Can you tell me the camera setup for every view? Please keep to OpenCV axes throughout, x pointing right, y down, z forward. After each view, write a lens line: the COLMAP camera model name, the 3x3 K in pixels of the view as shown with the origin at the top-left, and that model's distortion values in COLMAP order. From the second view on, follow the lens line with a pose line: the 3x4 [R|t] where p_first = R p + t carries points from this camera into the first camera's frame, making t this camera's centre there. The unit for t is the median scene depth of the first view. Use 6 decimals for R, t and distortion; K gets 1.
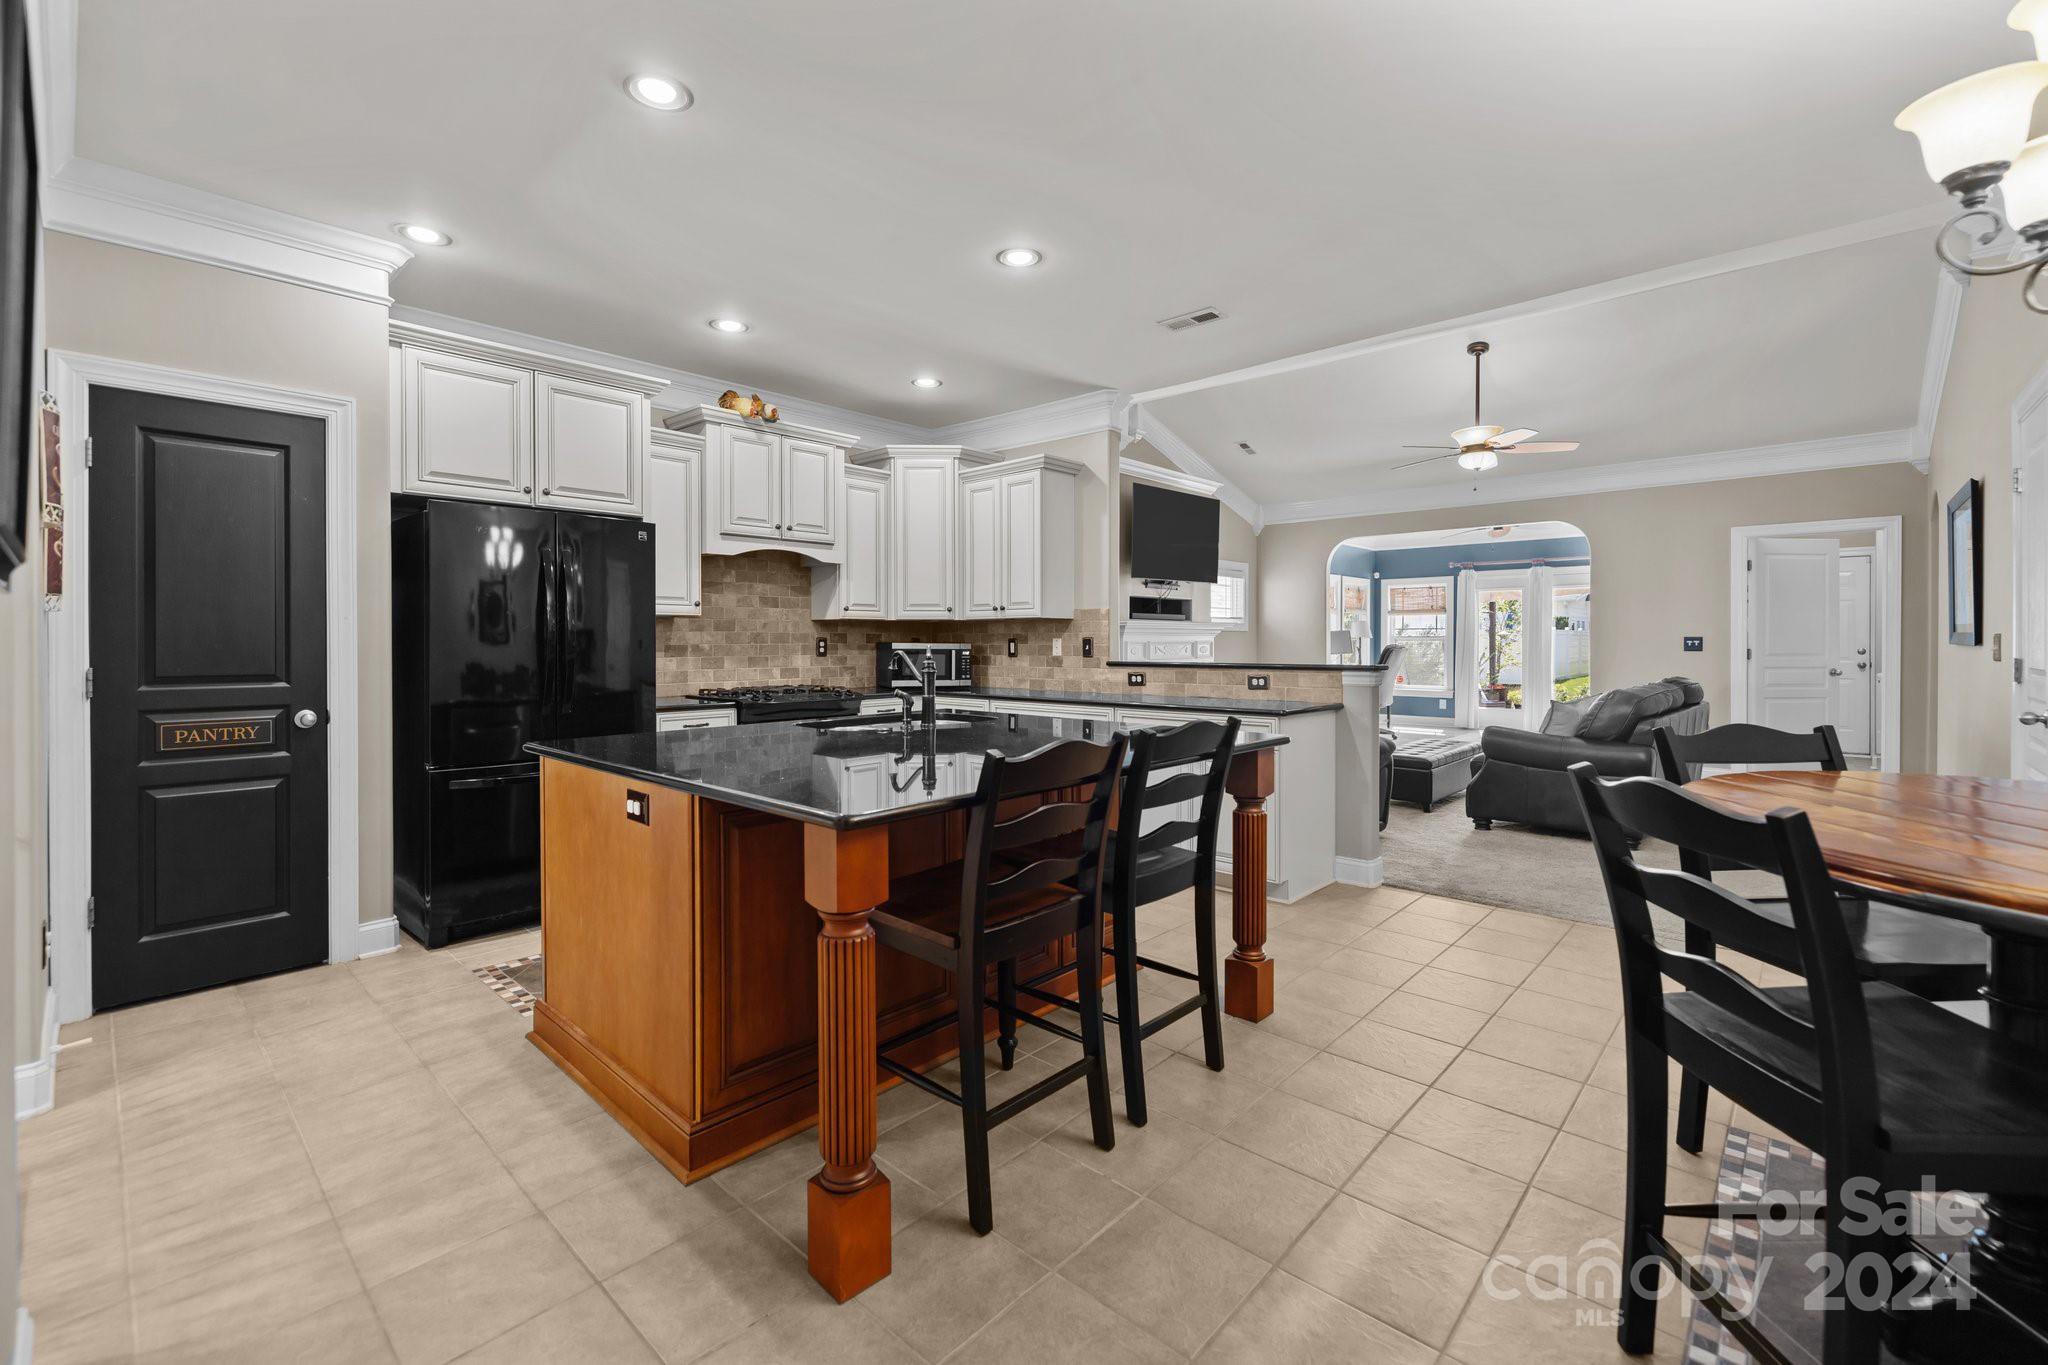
lens RADIAL K [[859.9, 0, 1032.4], [0, 859.9, 638.1], [0, 0, 1]] dist [0.002977, -0.000809]
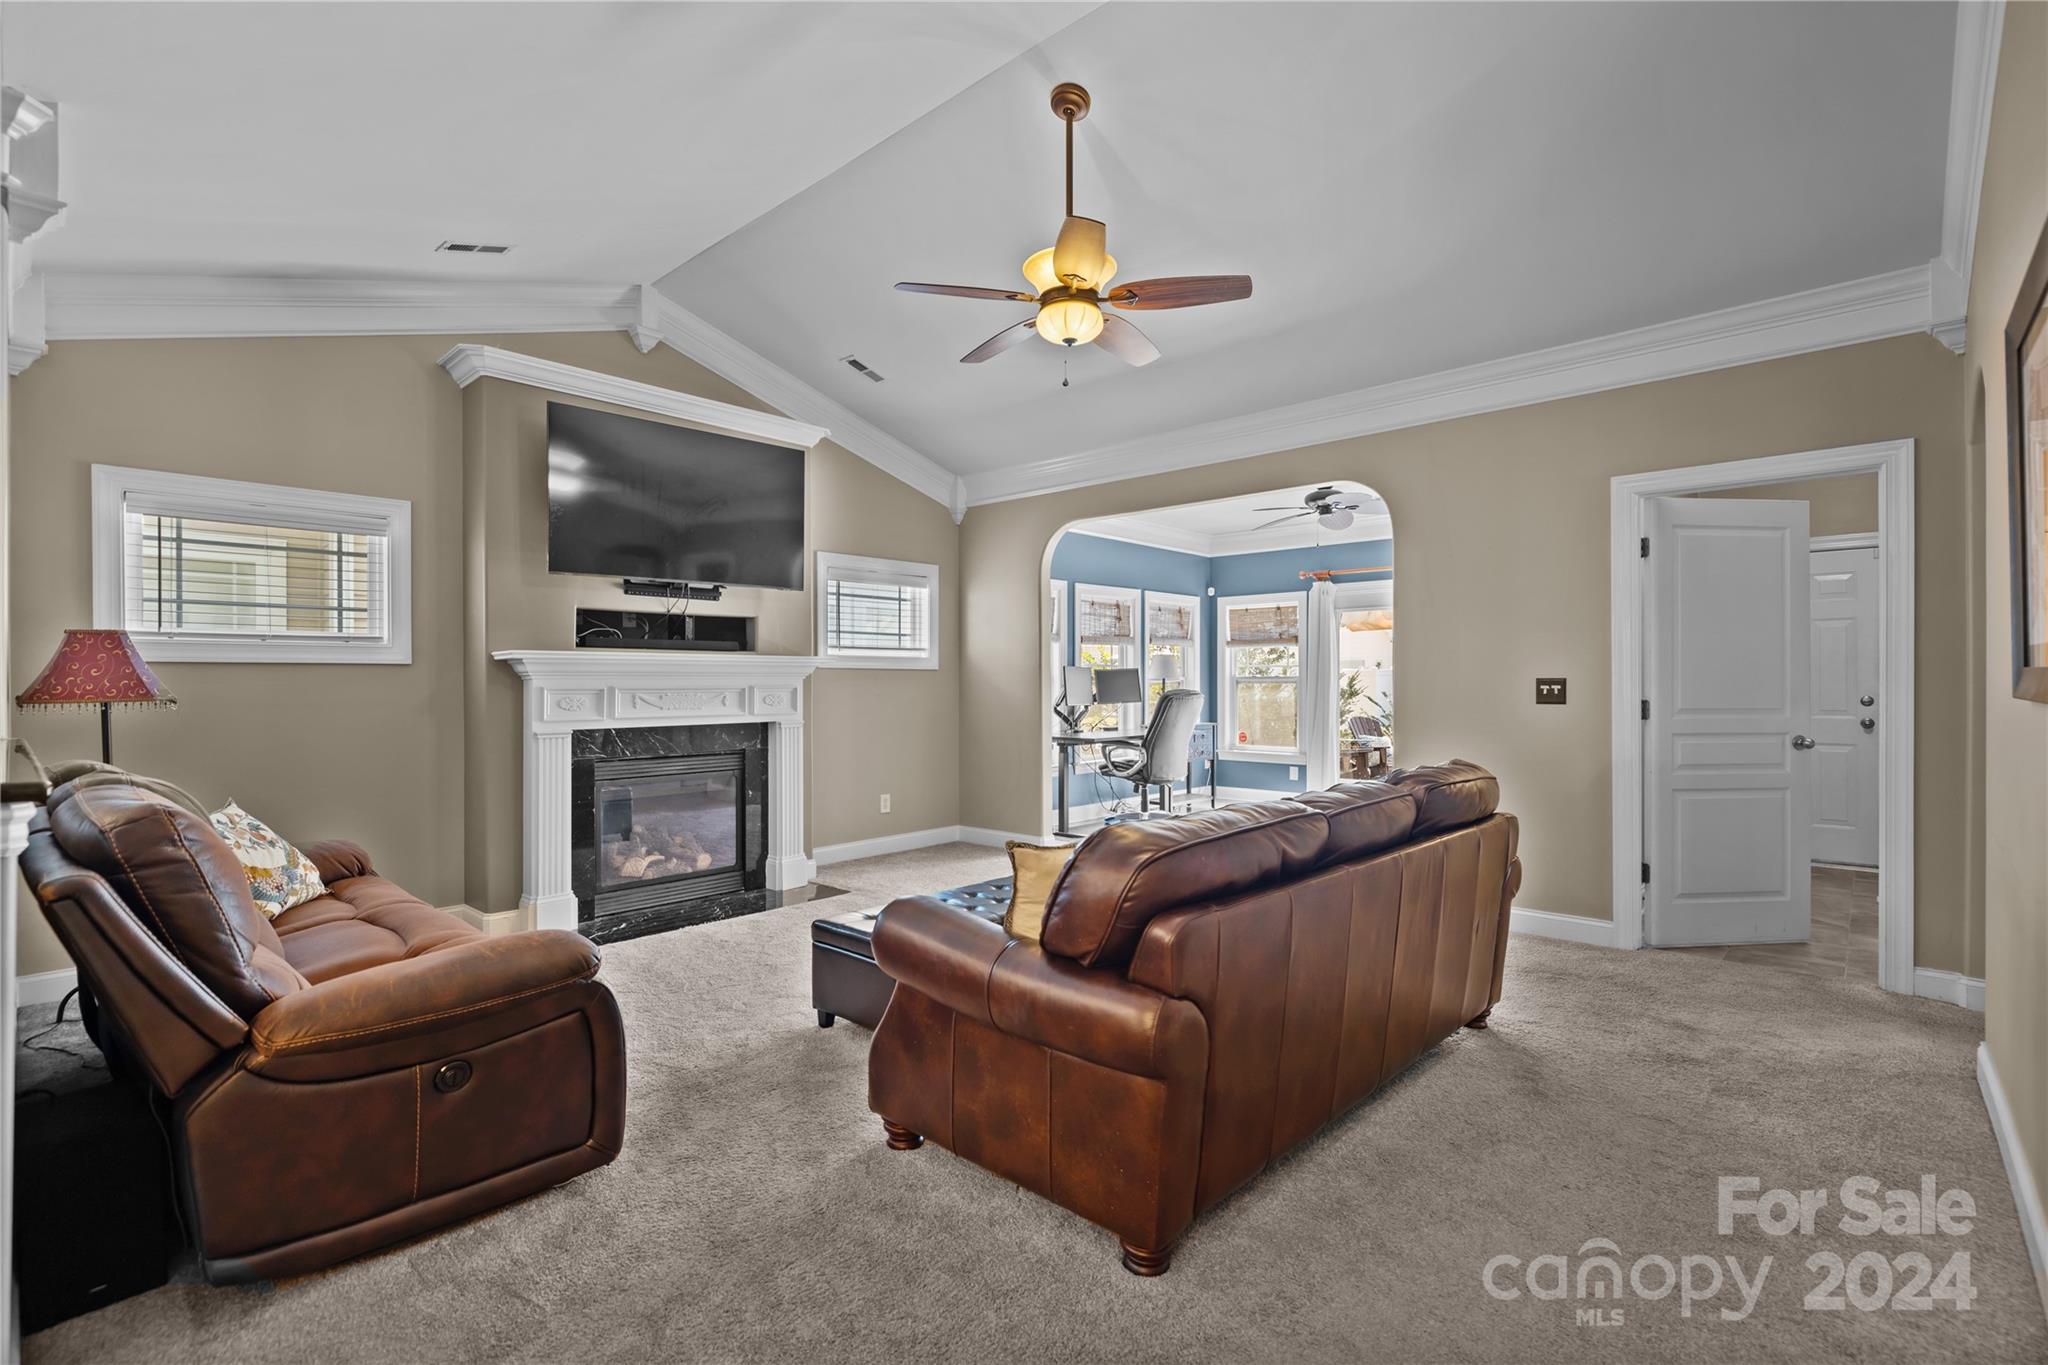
lens RADIAL K [[919.1, 0, 1027.3], [0, 919.1, 678.2], [0, 0, 1]] dist [-0.013148, 0.000449]
pose [[0.999993, -0.000574, -0.003740, 0.404582], [0.000573, 1.000000, -0.000258, -0.001365], [0.003740, 0.000256, 0.999993, 0.384398]]
